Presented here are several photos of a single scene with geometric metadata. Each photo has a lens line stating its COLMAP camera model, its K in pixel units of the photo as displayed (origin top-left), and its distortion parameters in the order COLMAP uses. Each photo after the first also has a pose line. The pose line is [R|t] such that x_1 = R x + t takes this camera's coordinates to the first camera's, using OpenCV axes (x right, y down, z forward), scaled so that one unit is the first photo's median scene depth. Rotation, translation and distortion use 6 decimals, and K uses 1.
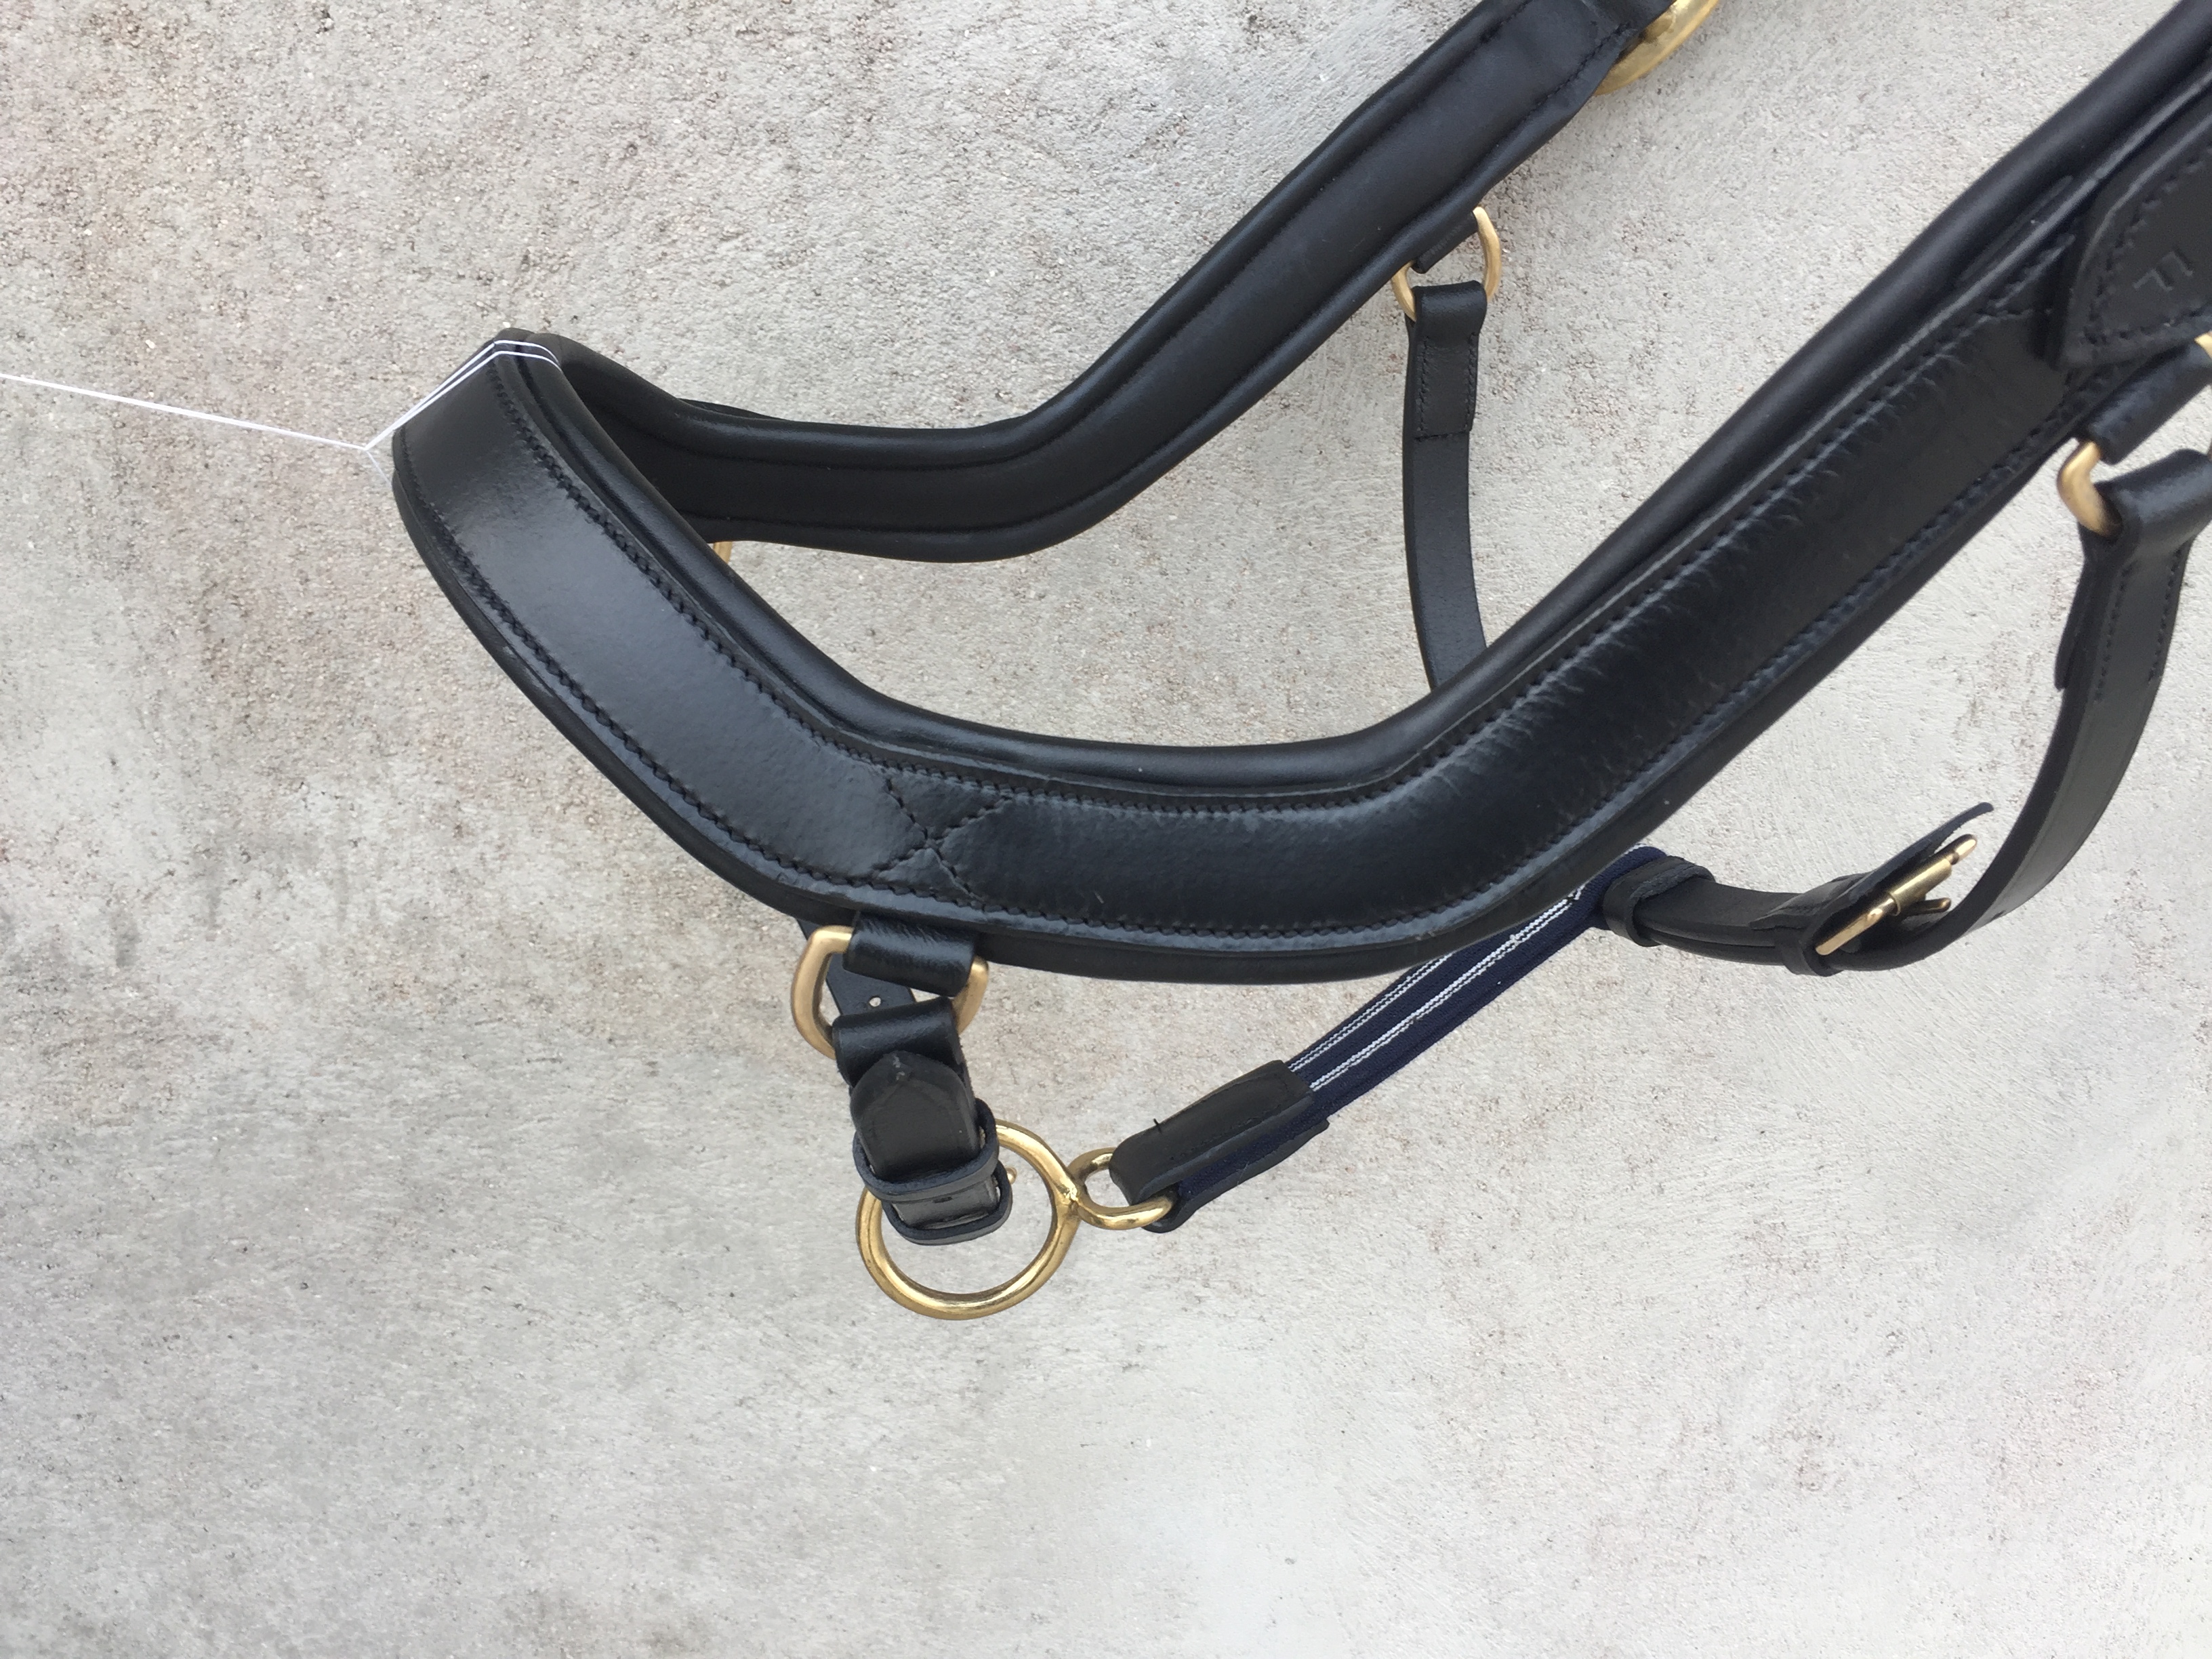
lens RADIAL K [[1883.5, 0, 1094.9], [0, 1883.5, 841.3], [0, 0, 1]] dist [0.047659, -0.091683]
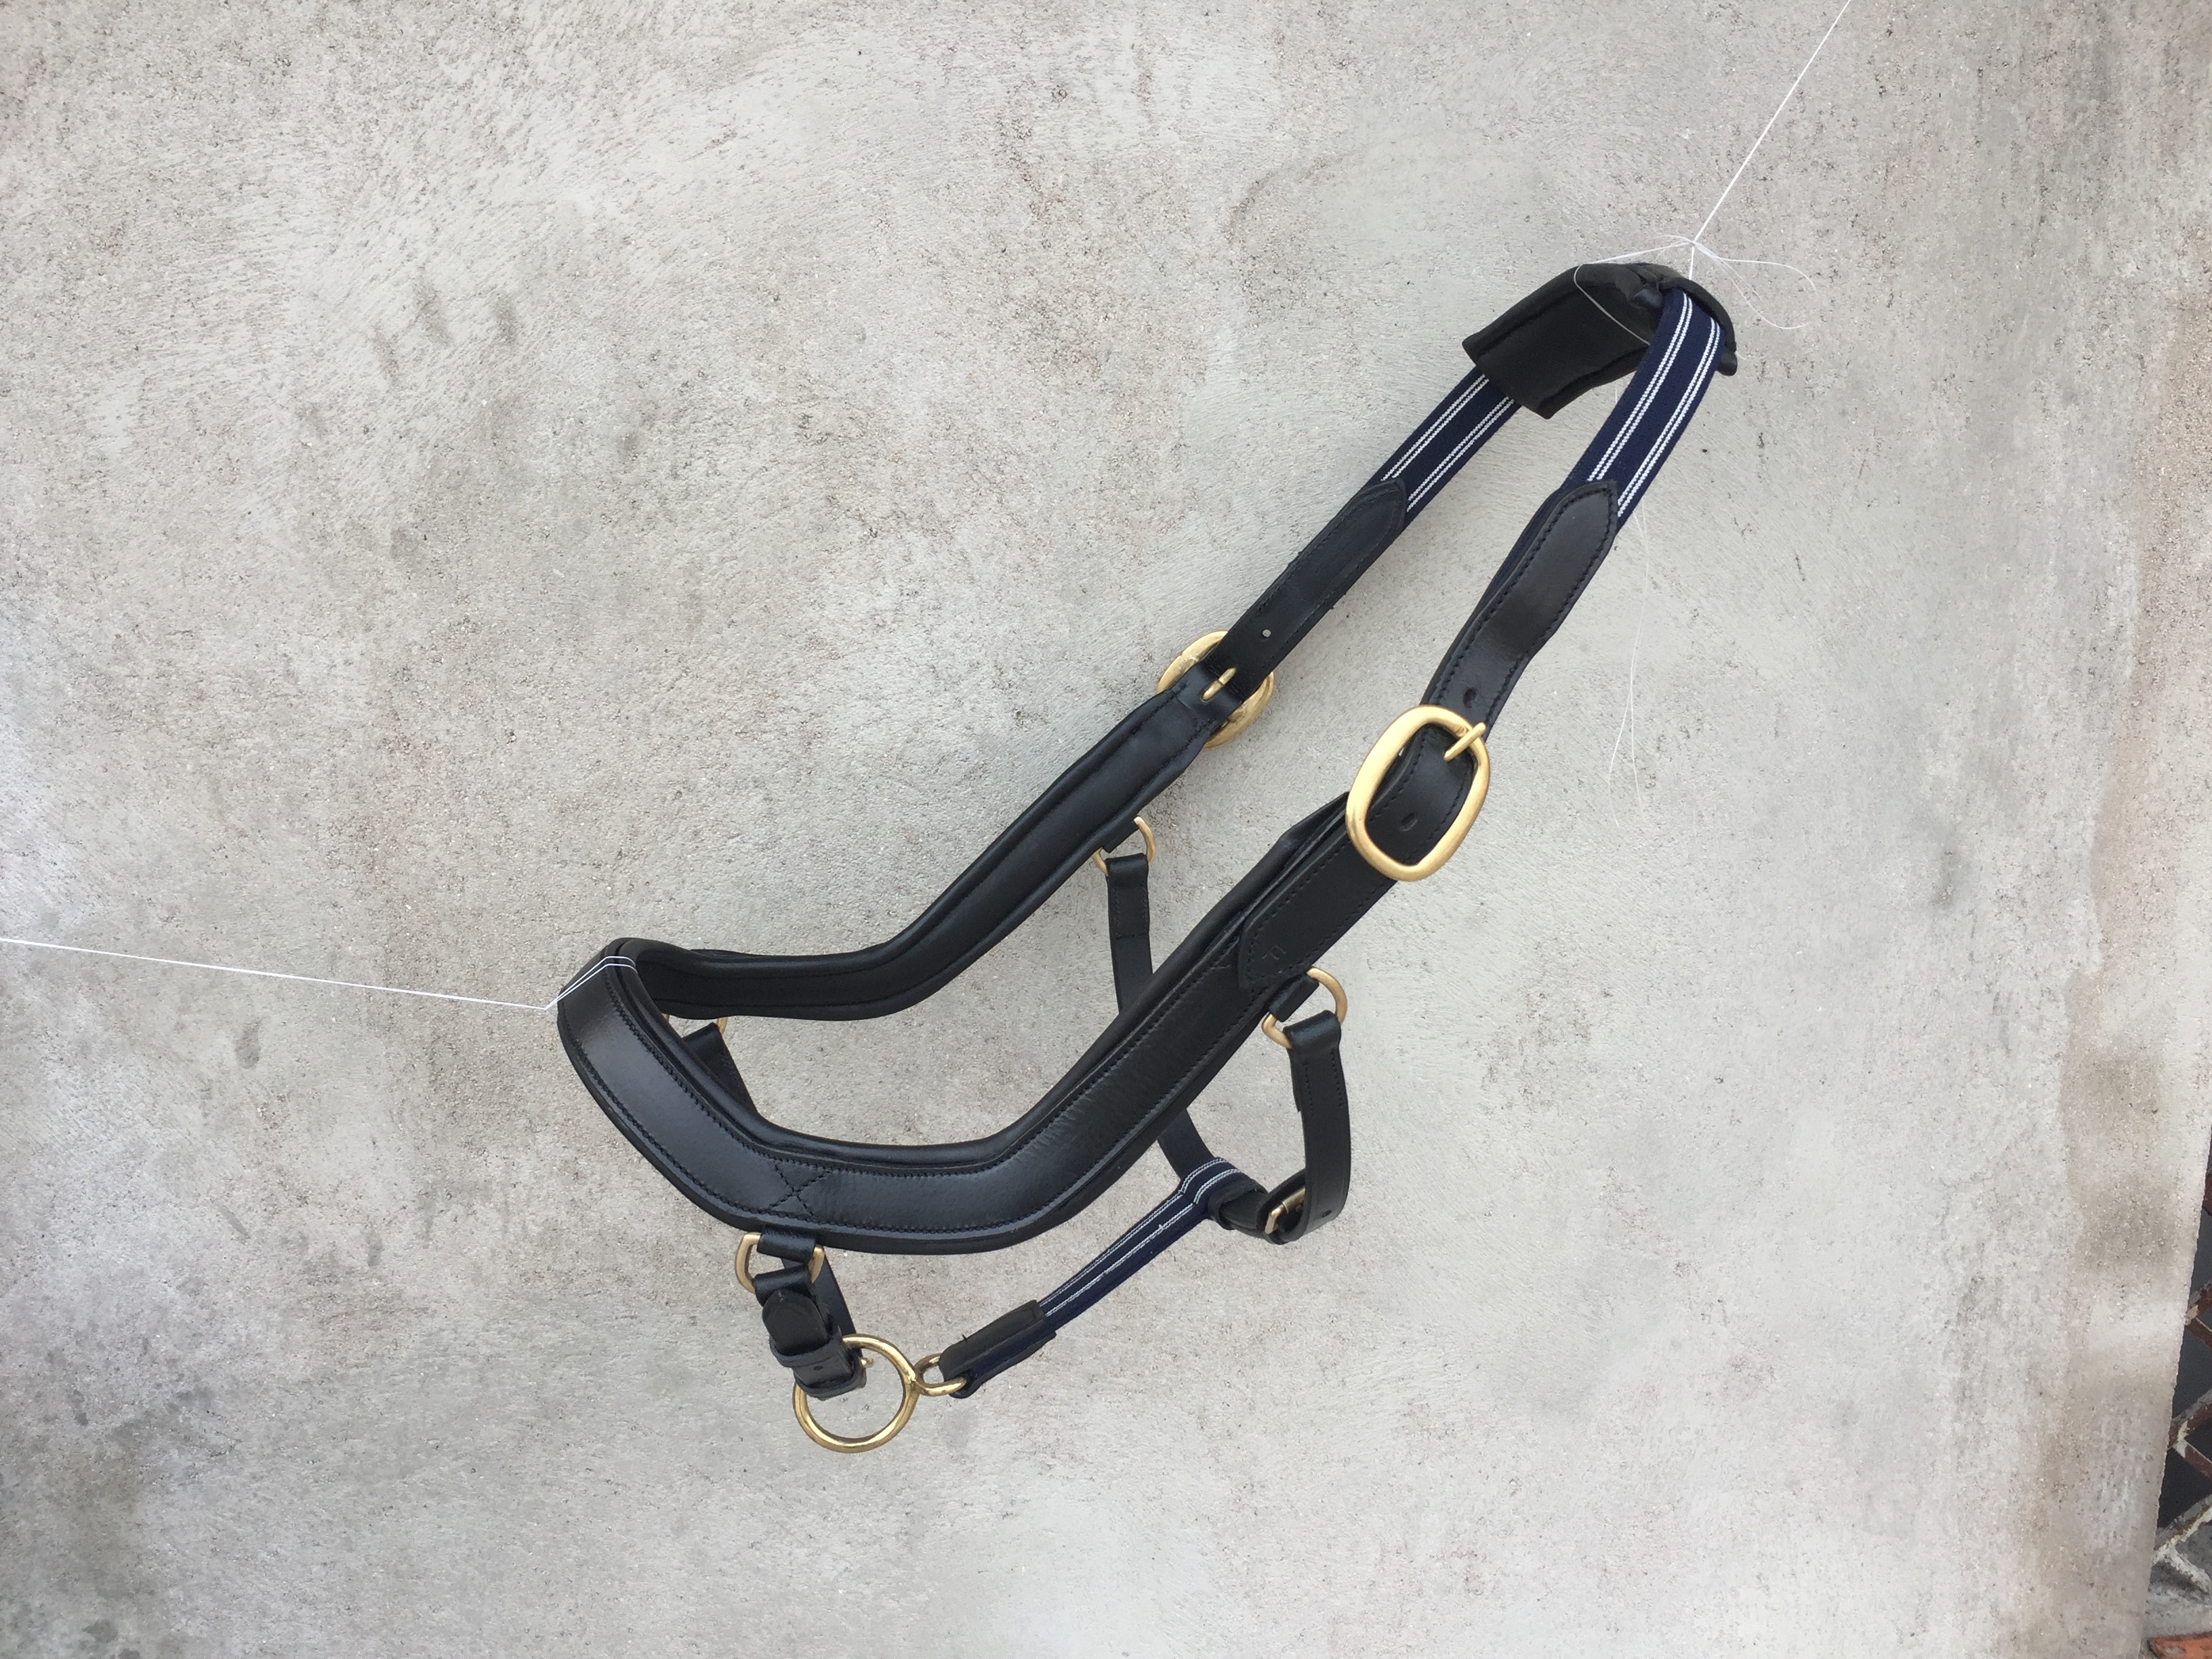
lens RADIAL K [[1883.5, 0, 1126.2], [0, 1883.5, 843.8], [0, 0, 1]] dist [0.047659, -0.091683]
pose [[0.999107, -0.034531, -0.024345, 0.196344], [0.030797, 0.989689, -0.139884, -0.046801], [0.028924, 0.139009, 0.989869, -0.668688]]
